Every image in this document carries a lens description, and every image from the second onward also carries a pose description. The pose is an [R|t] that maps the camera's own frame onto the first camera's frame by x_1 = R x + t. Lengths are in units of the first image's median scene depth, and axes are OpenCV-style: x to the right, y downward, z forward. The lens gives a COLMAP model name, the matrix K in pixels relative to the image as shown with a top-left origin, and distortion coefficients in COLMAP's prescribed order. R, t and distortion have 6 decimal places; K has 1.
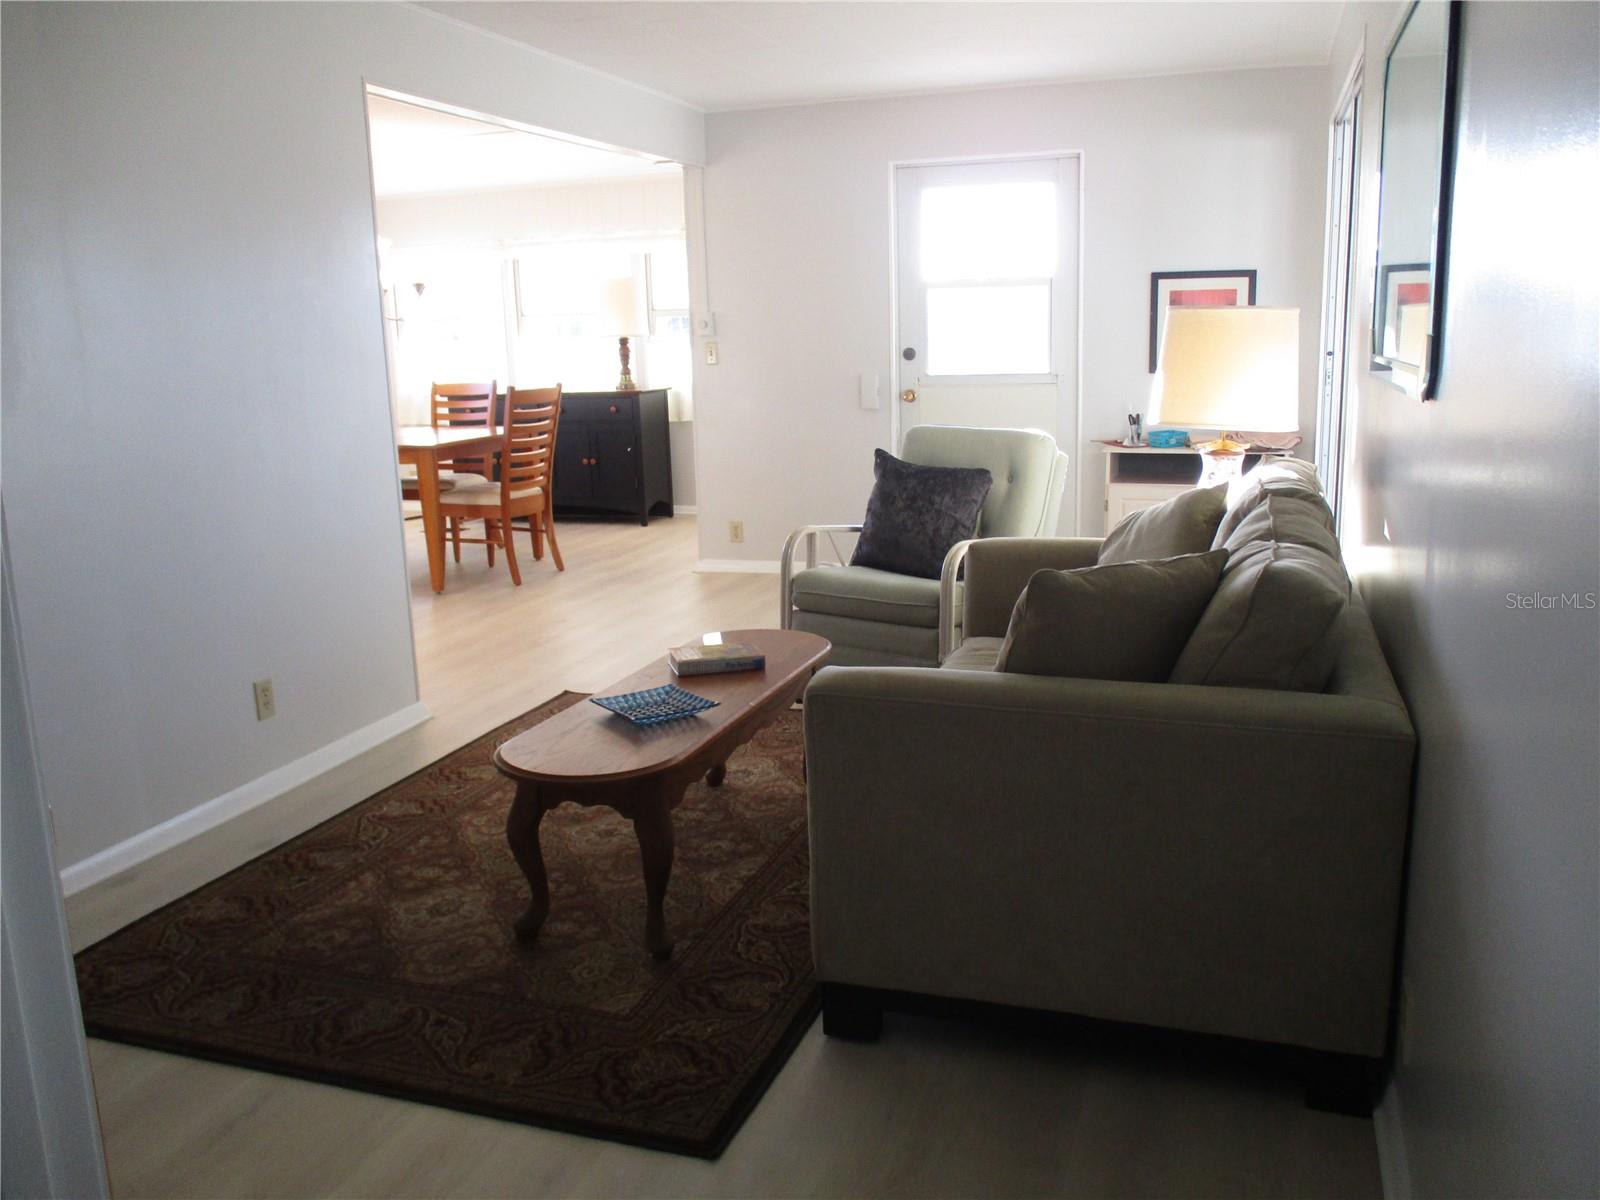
lens RADIAL K [[1345.5, 0, 798.0], [0, 1345.5, 604.0], [0, 0, 1]] dist [-0.002607, -0.001813]
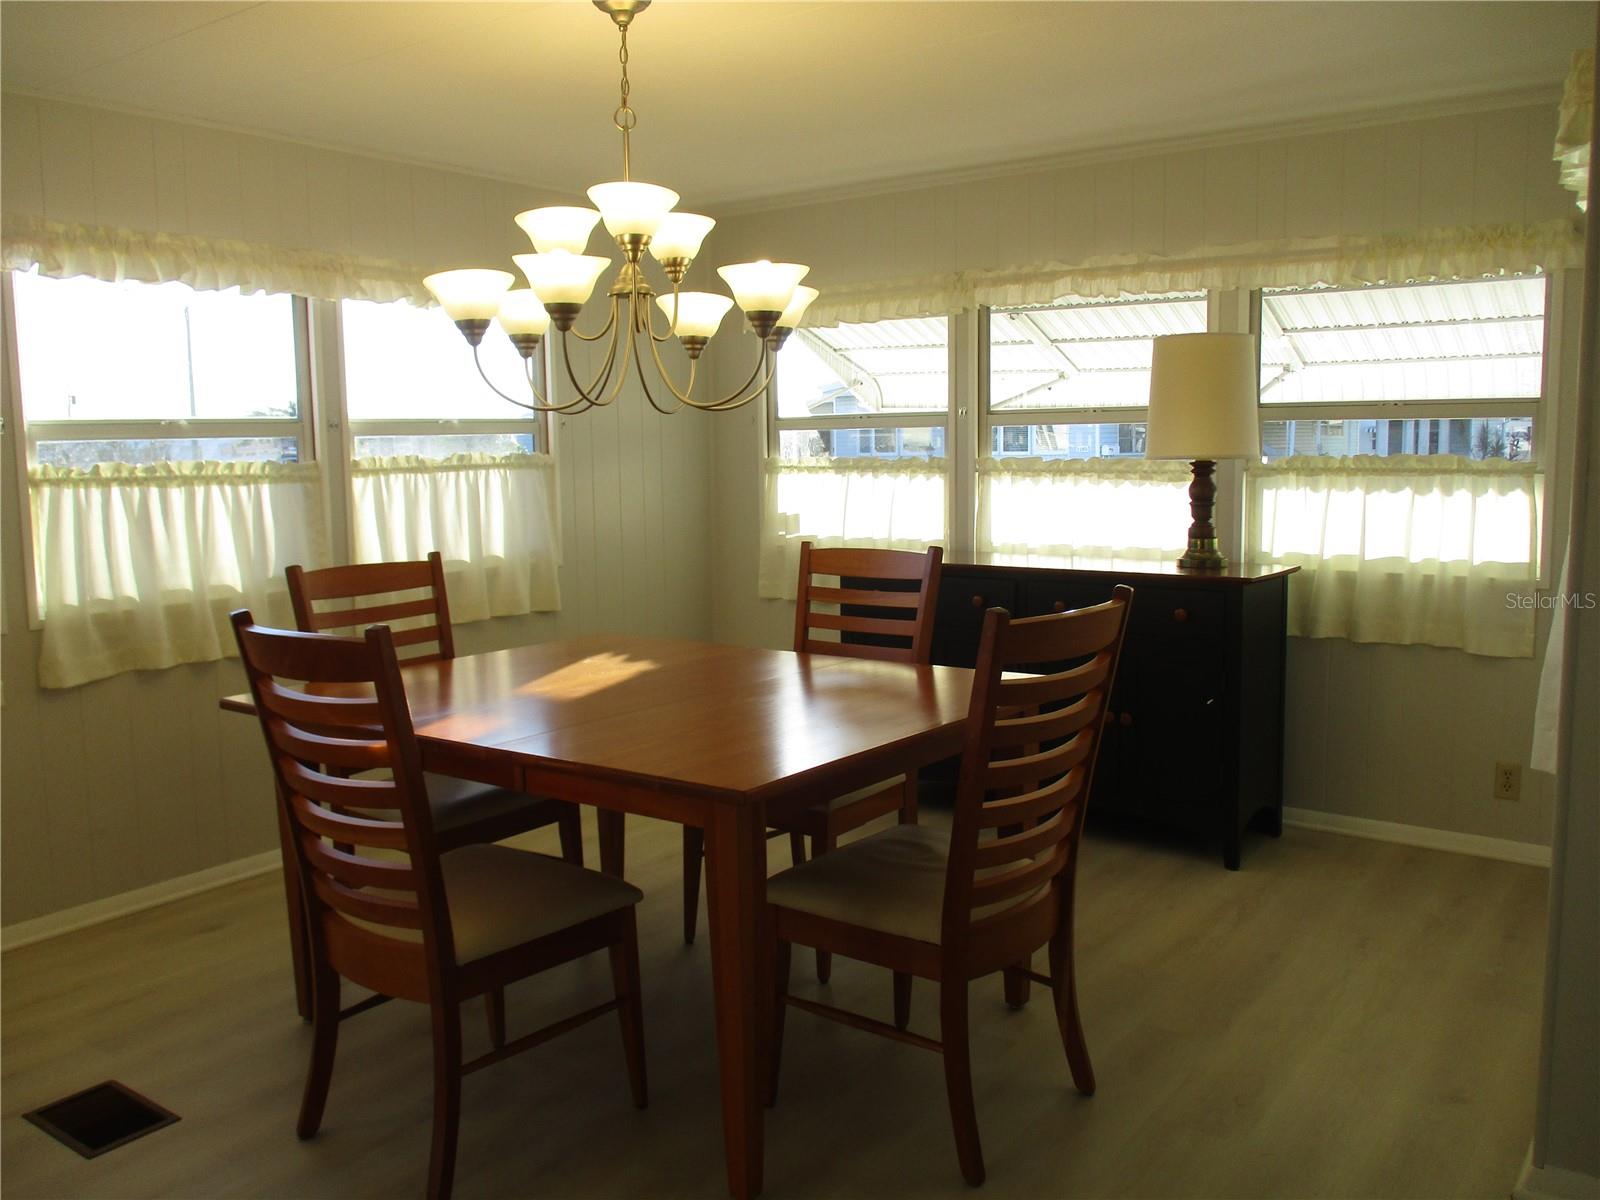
lens RADIAL K [[1345.5, 0, 798.7], [0, 1345.5, 595.2], [0, 0, 1]] dist [-0.002607, -0.001813]
pose [[0.953870, 0.053624, -0.295391, -0.131705], [-0.071969, 0.996072, -0.051579, -0.123131], [0.291465, 0.070458, 0.953983, 0.538450]]
